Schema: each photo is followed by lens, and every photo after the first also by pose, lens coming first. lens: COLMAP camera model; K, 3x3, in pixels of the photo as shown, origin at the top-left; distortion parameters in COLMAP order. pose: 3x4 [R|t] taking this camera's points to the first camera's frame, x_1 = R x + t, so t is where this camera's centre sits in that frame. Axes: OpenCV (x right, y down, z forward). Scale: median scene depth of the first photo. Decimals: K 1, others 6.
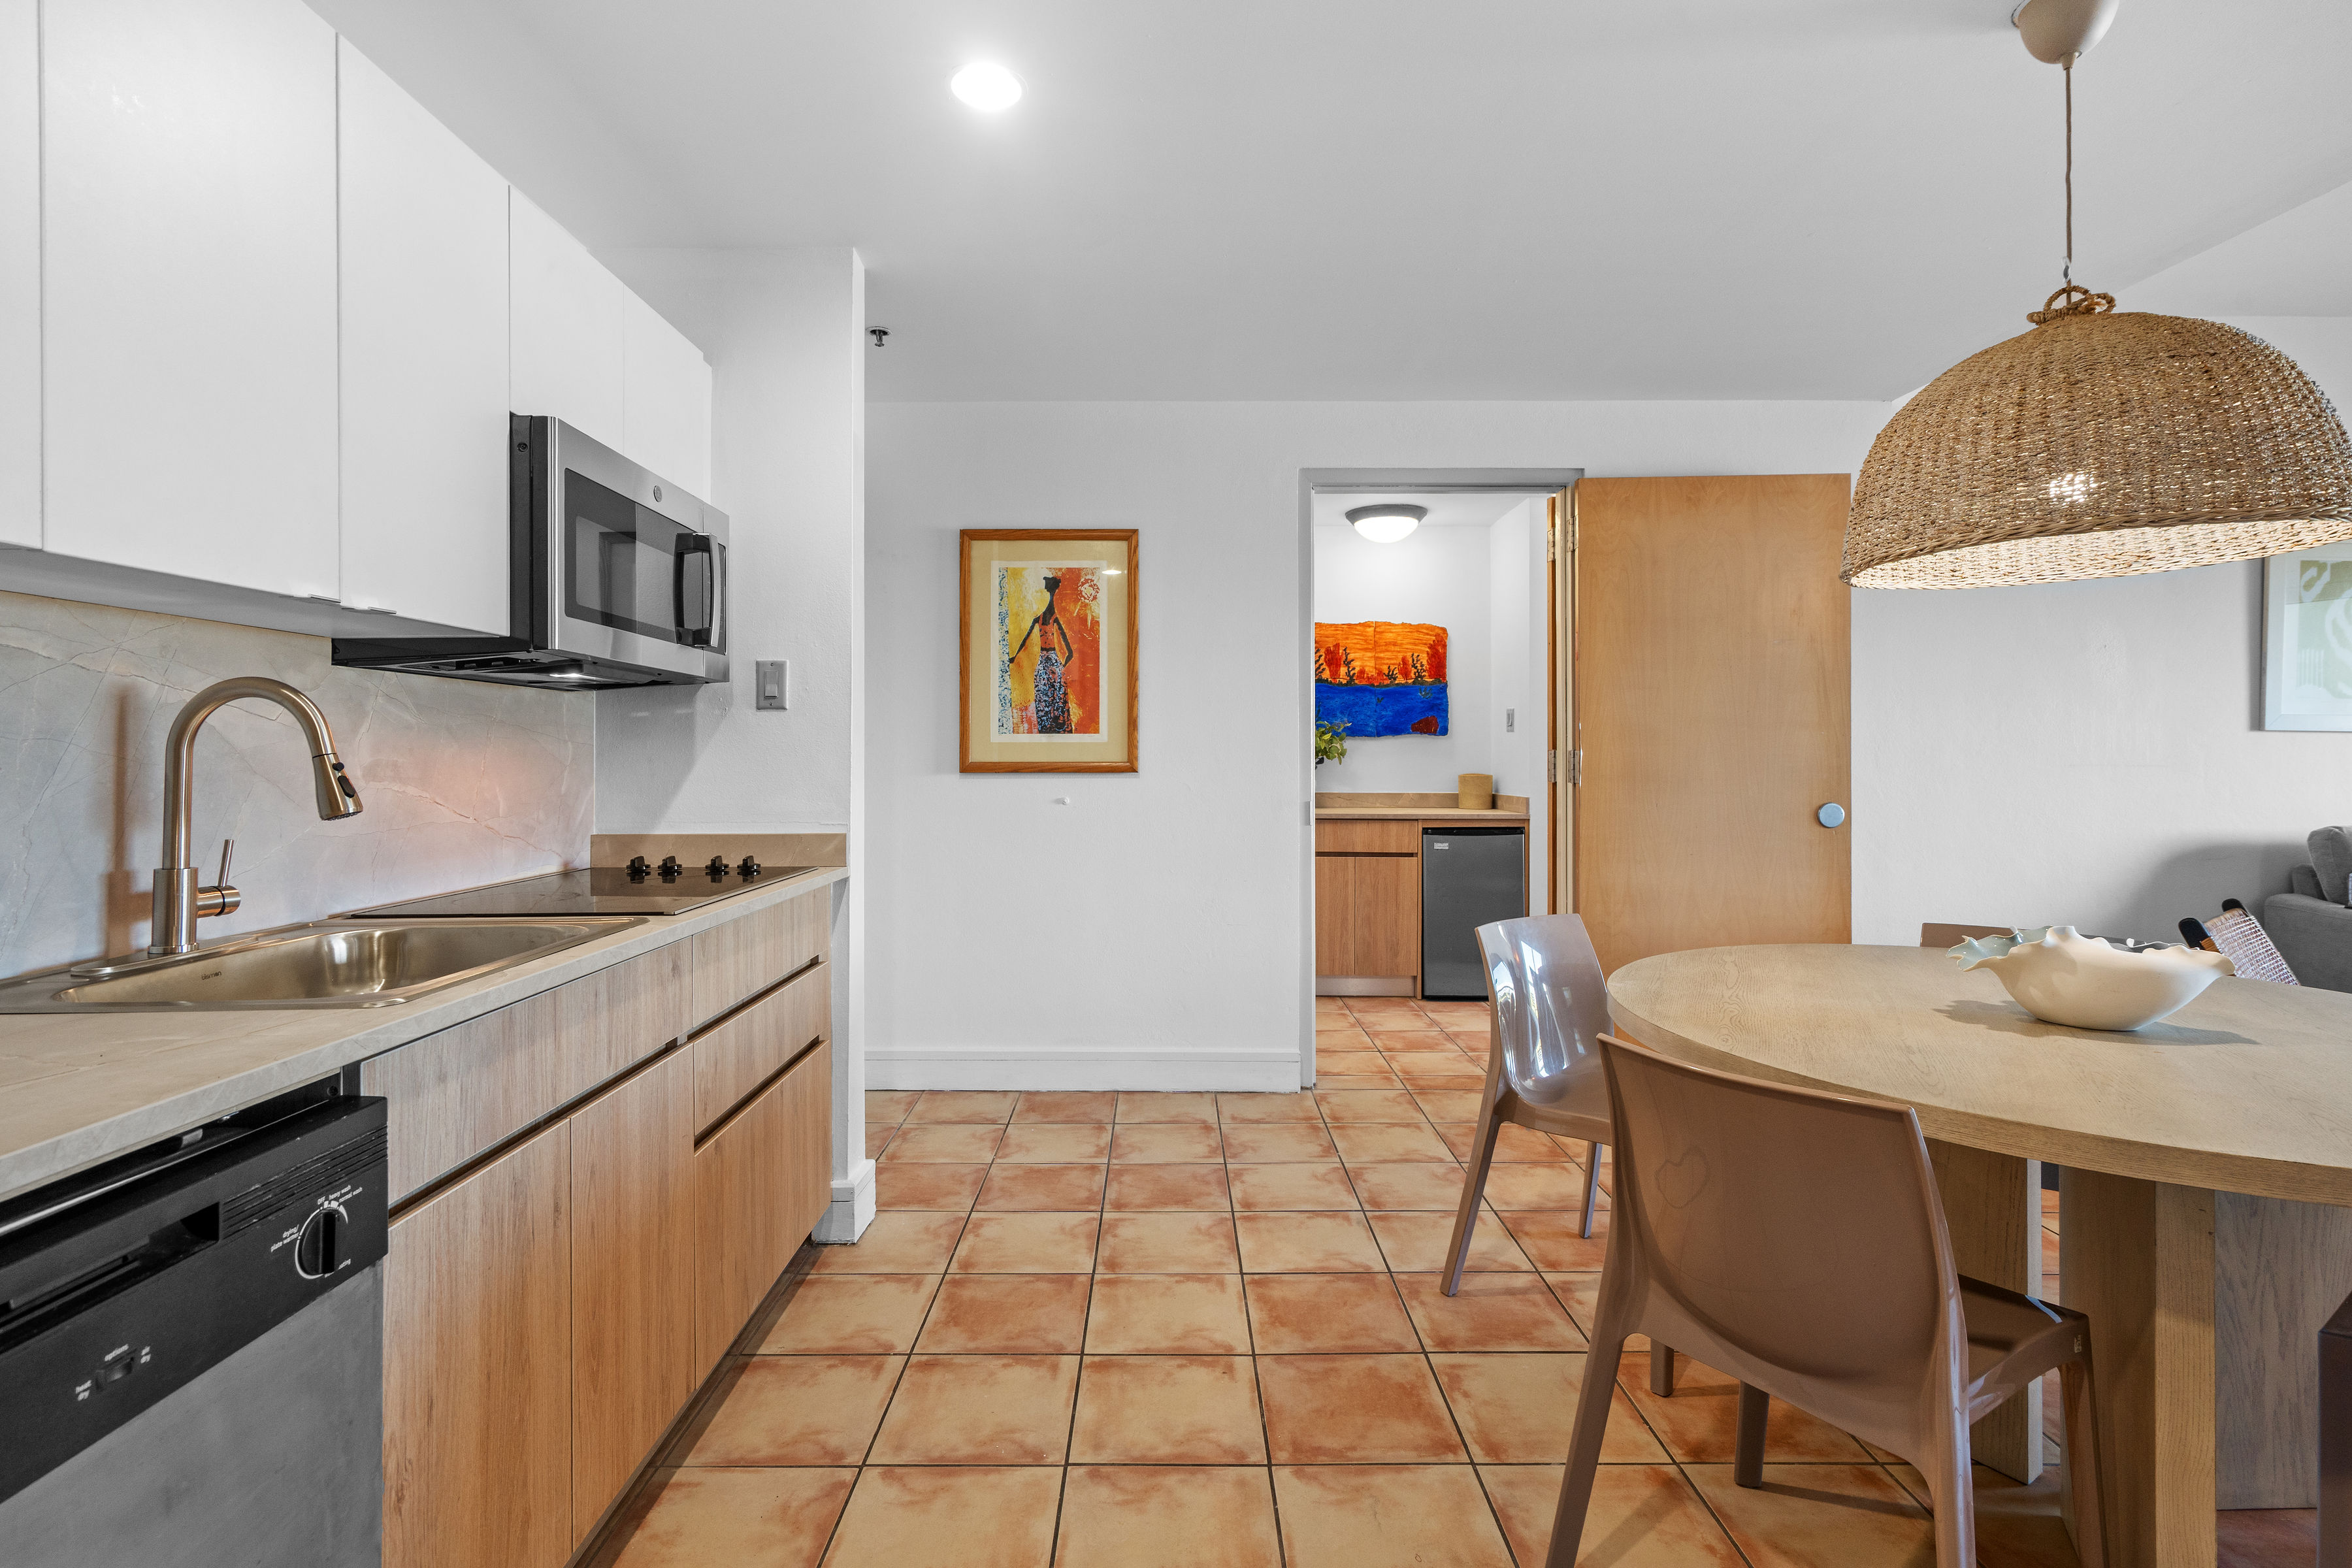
lens RADIAL K [[1072.2, 0, 1179.5], [0, 1072.2, 752.9], [0, 0, 1]] dist [-0.003982, 0.000925]
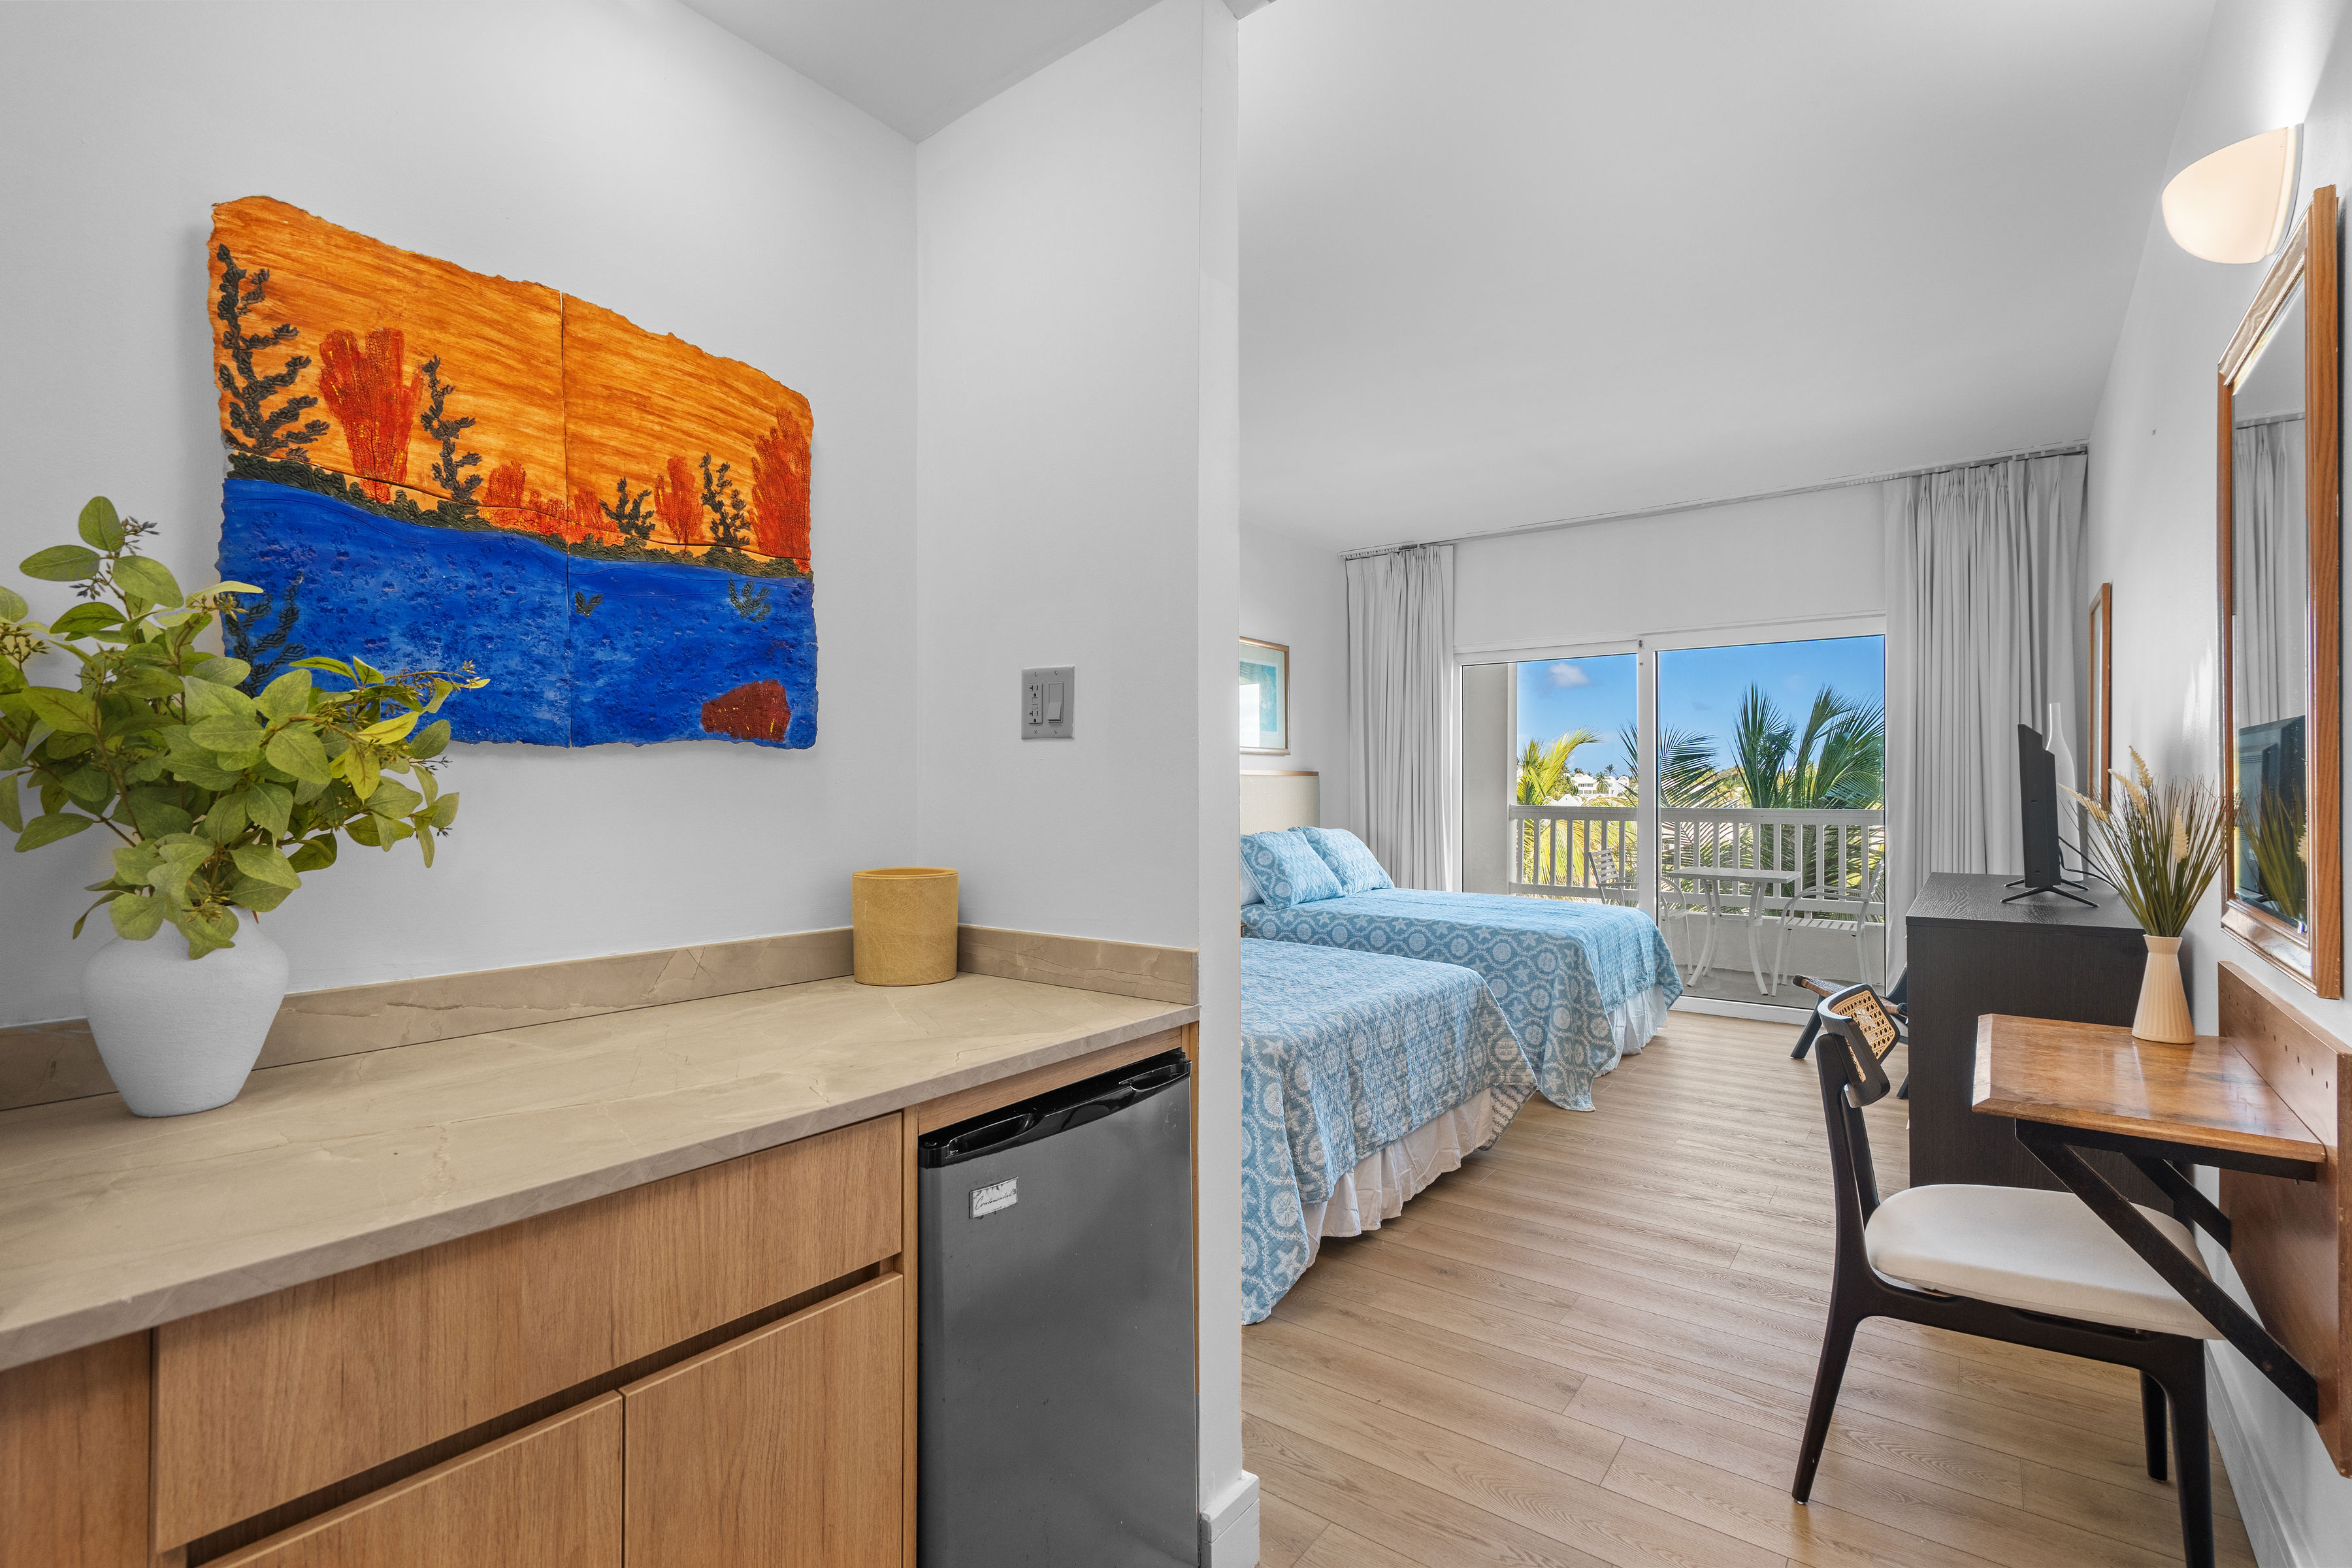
lens RADIAL K [[1072.2, 0, 1165.3], [0, 1072.2, 783.8], [0, 0, 1]] dist [-0.003982, 0.000925]
pose [[0.614438, 0.002609, 0.788961, 0.141949], [0.003956, 0.999972, -0.006387, -0.007954], [-0.788956, 0.007046, 0.614410, 1.493529]]
